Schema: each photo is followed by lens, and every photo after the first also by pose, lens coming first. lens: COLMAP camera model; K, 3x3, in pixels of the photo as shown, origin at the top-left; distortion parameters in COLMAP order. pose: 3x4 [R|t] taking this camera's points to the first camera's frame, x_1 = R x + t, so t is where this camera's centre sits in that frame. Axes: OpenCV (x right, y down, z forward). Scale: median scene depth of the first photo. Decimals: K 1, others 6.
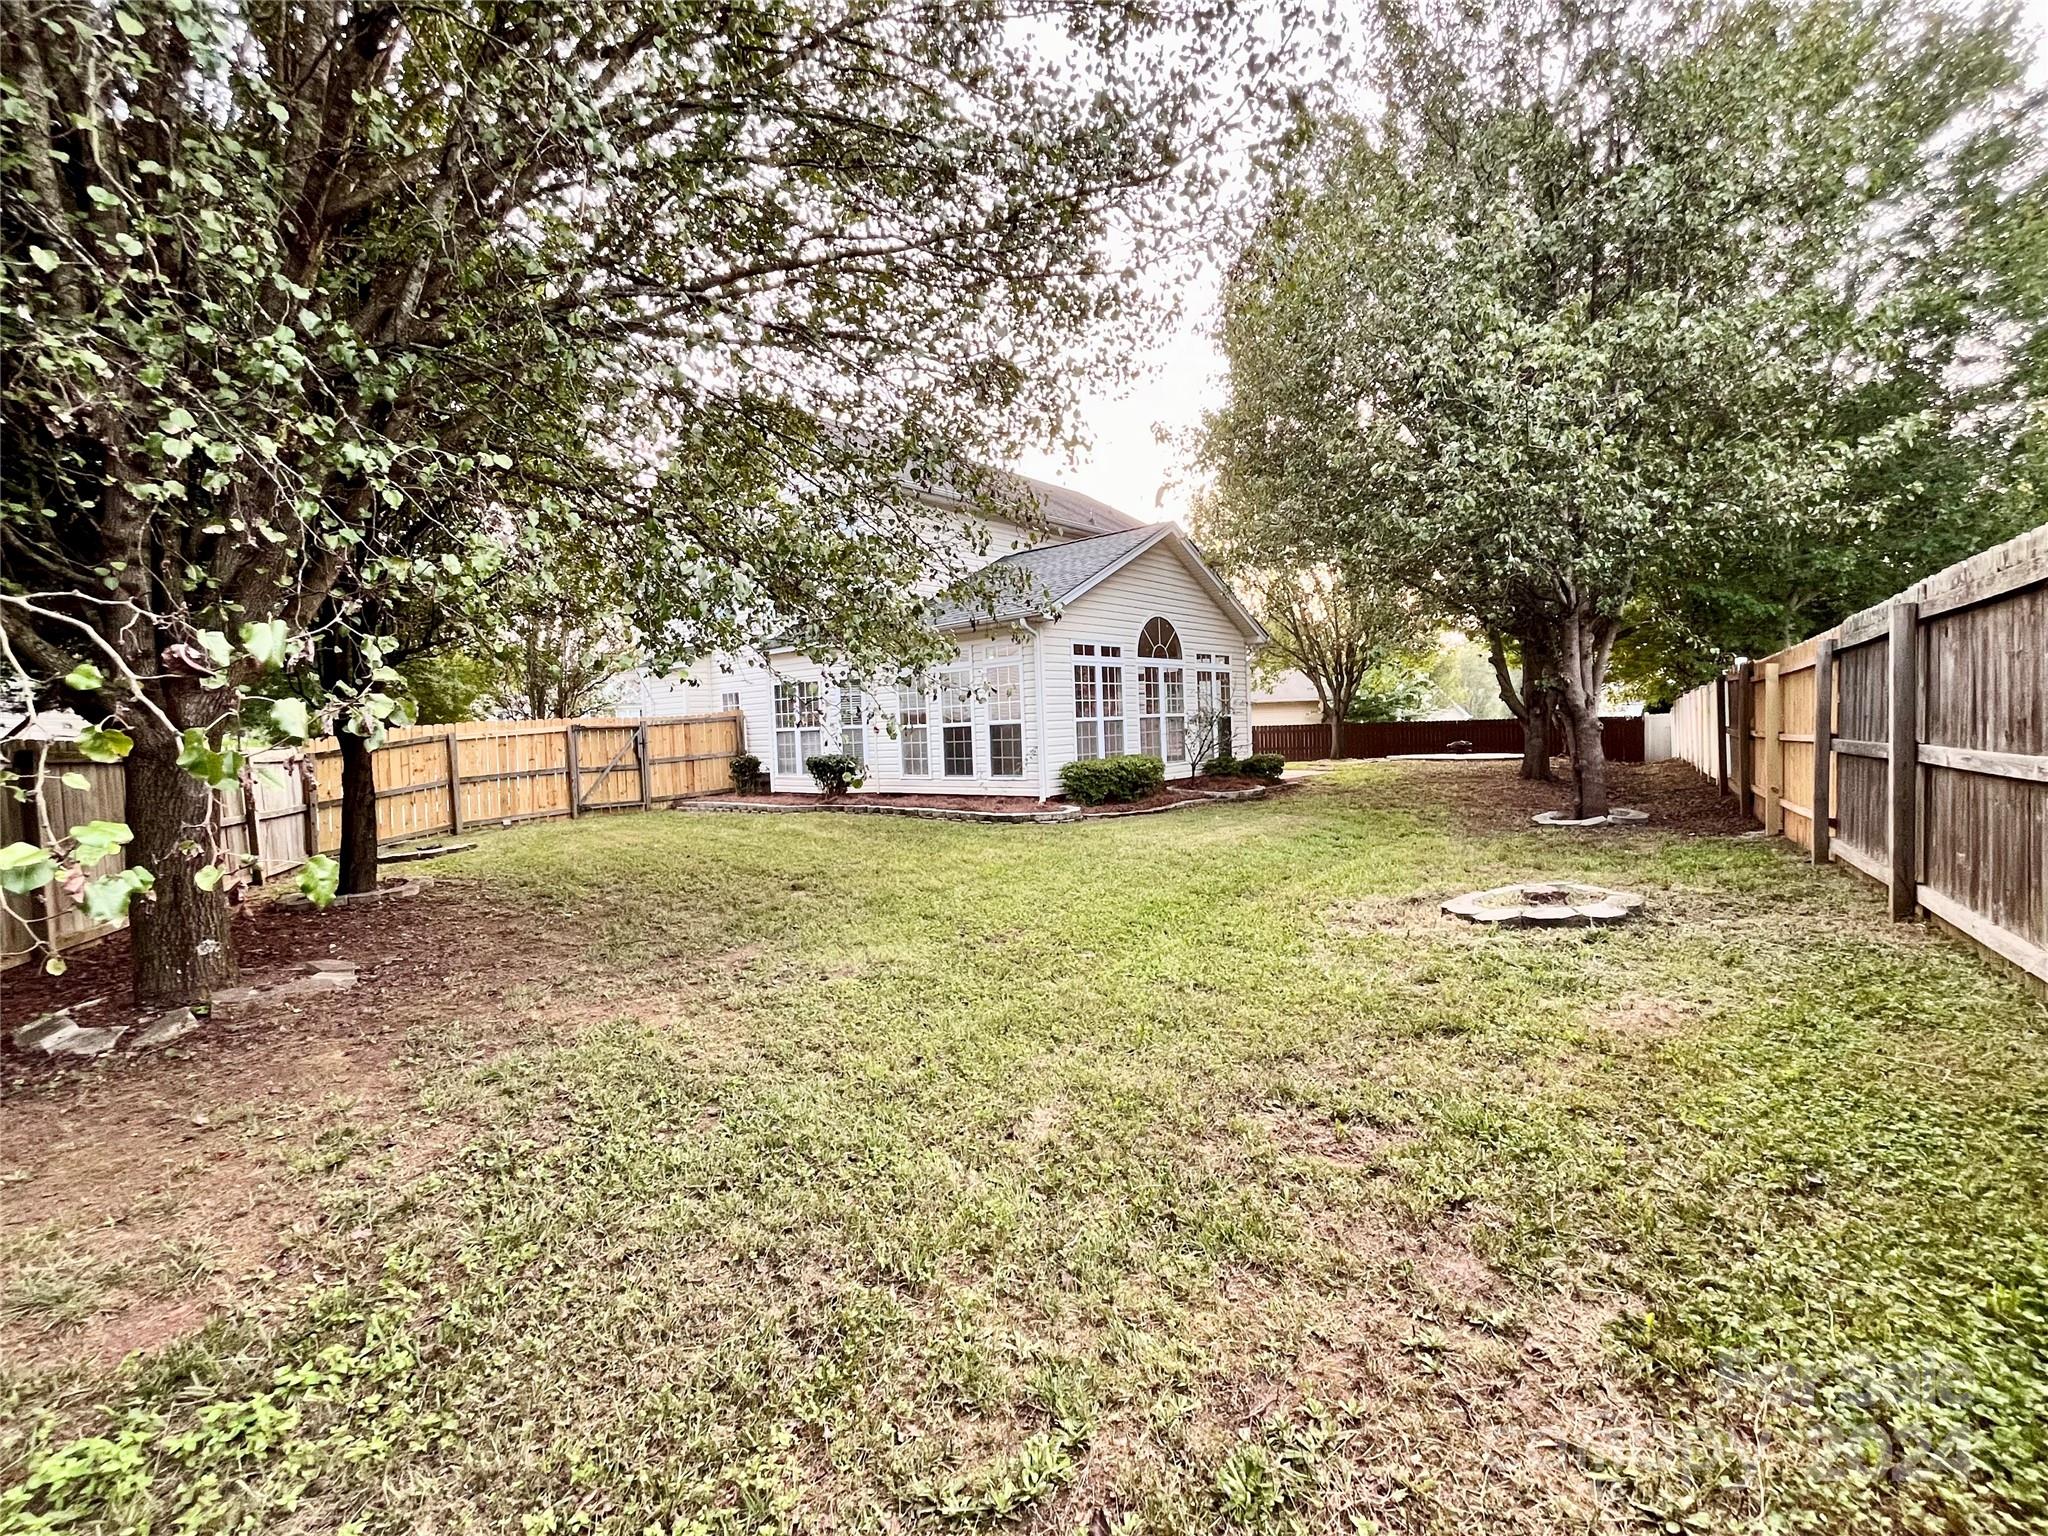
lens RADIAL K [[830.5, 0, 1024.0], [0, 830.5, 768.0], [0, 0, 1]] dist [-0.000374, -0.000002]
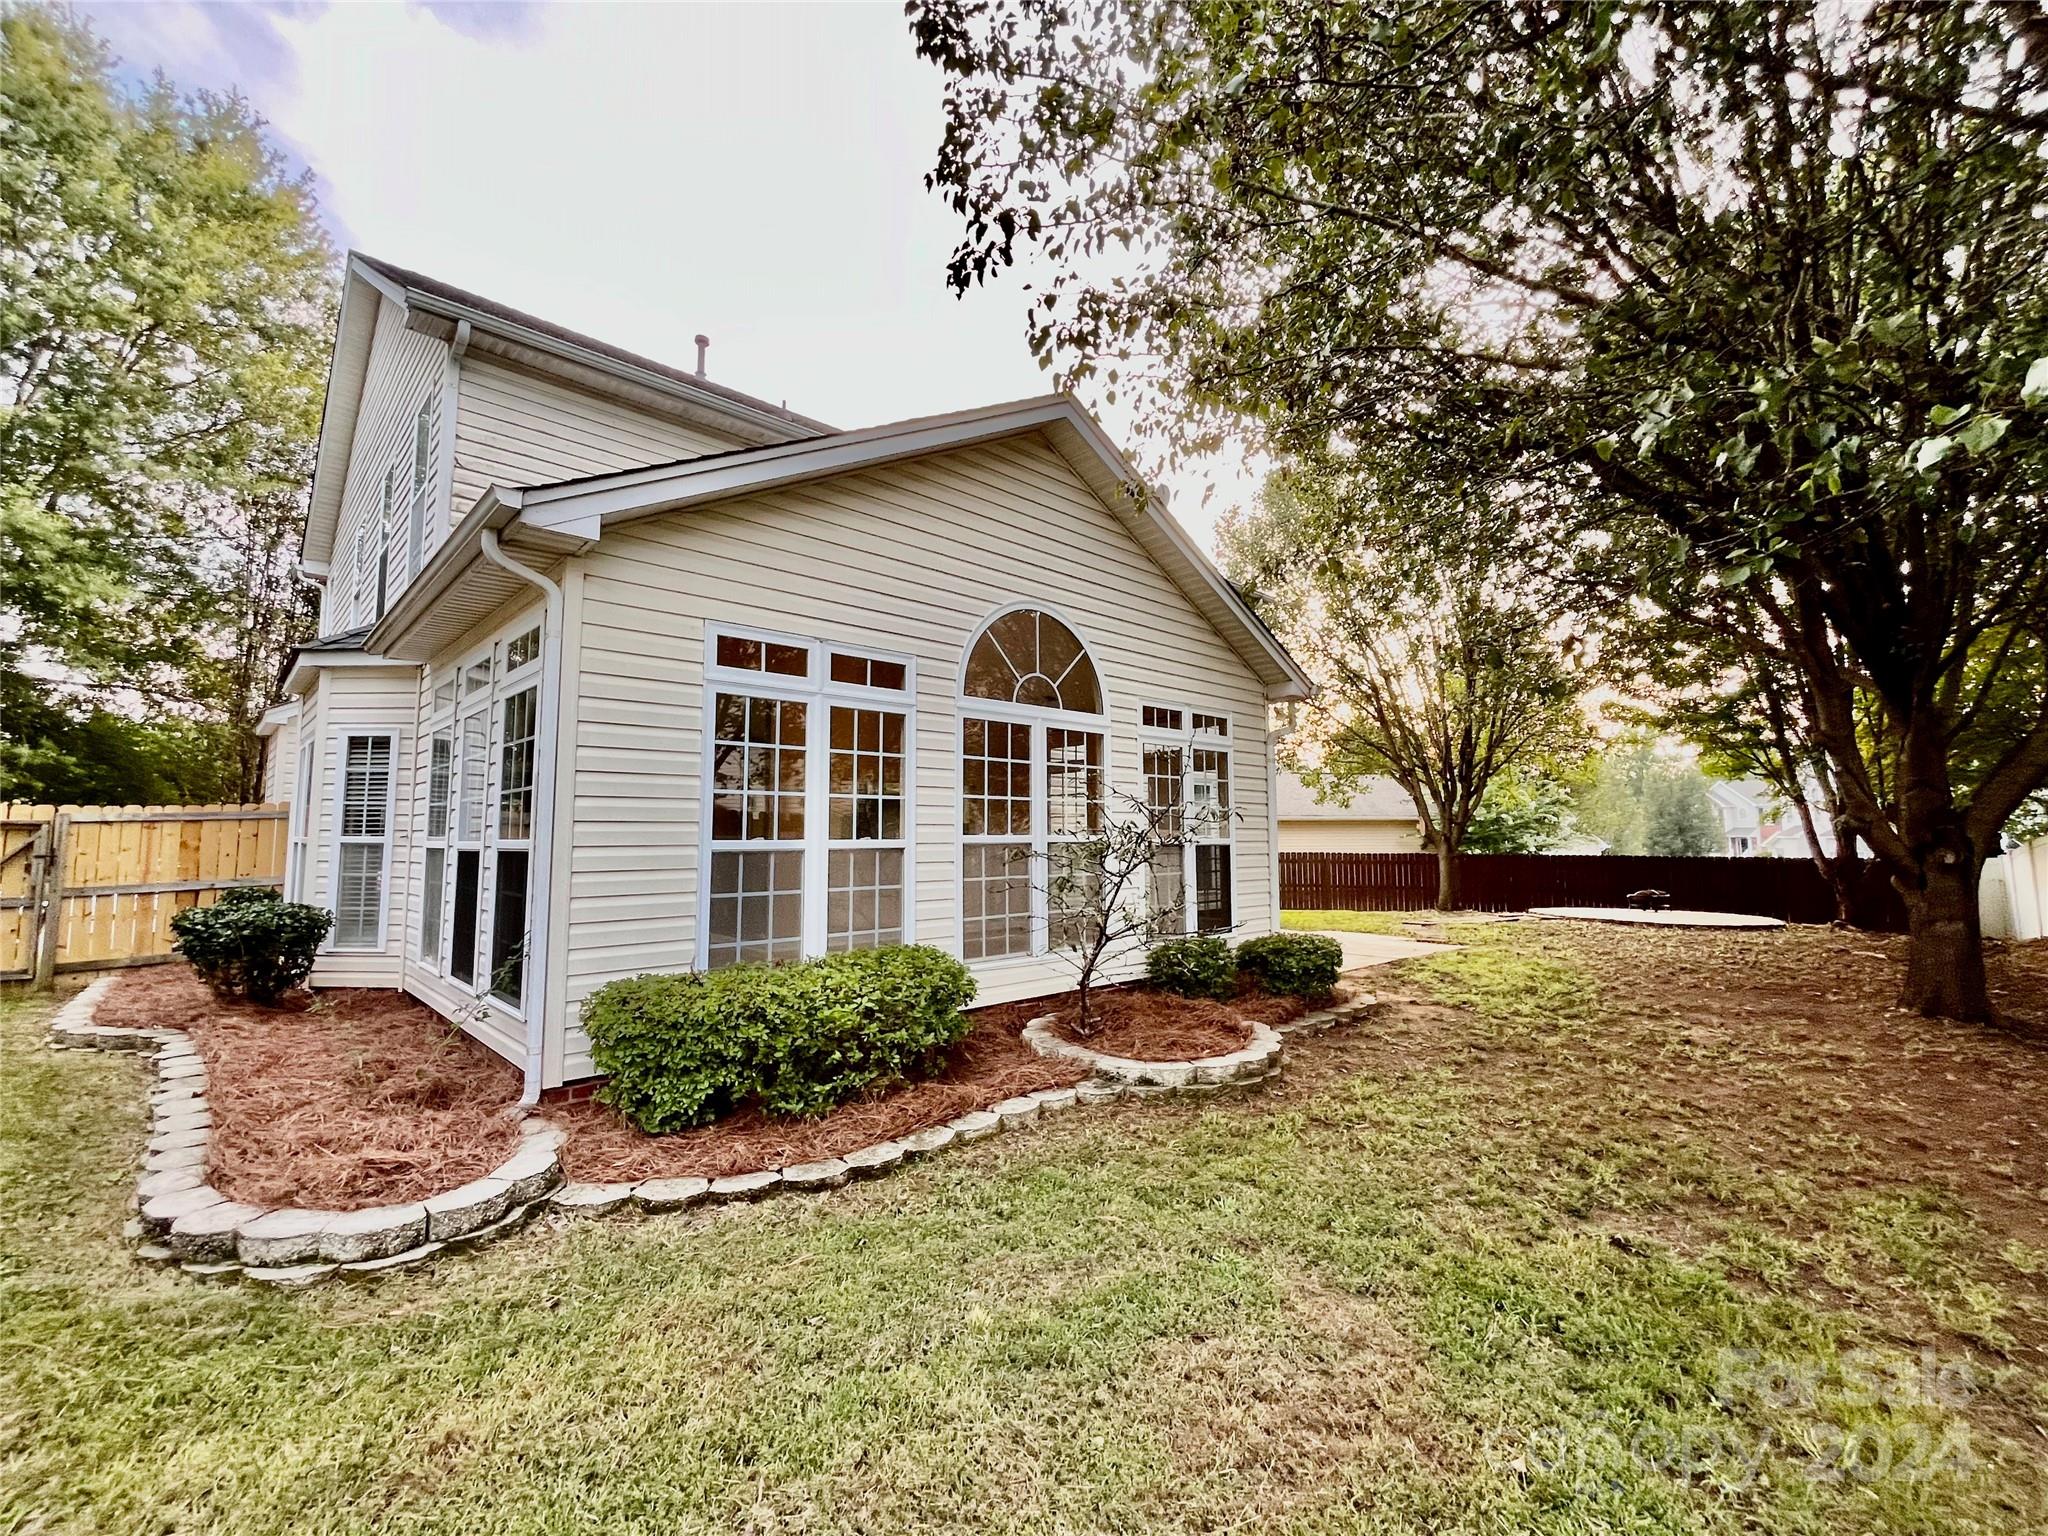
lens RADIAL K [[830.5, 0, 1024.0], [0, 830.5, 768.0], [0, 0, 1]] dist [-0.000374, -0.000002]
pose [[0.994436, 0.031812, -0.100426, 0.195750], [-0.044343, 0.991148, -0.125134, -0.045077], [0.095556, 0.128891, 0.987044, 0.566201]]
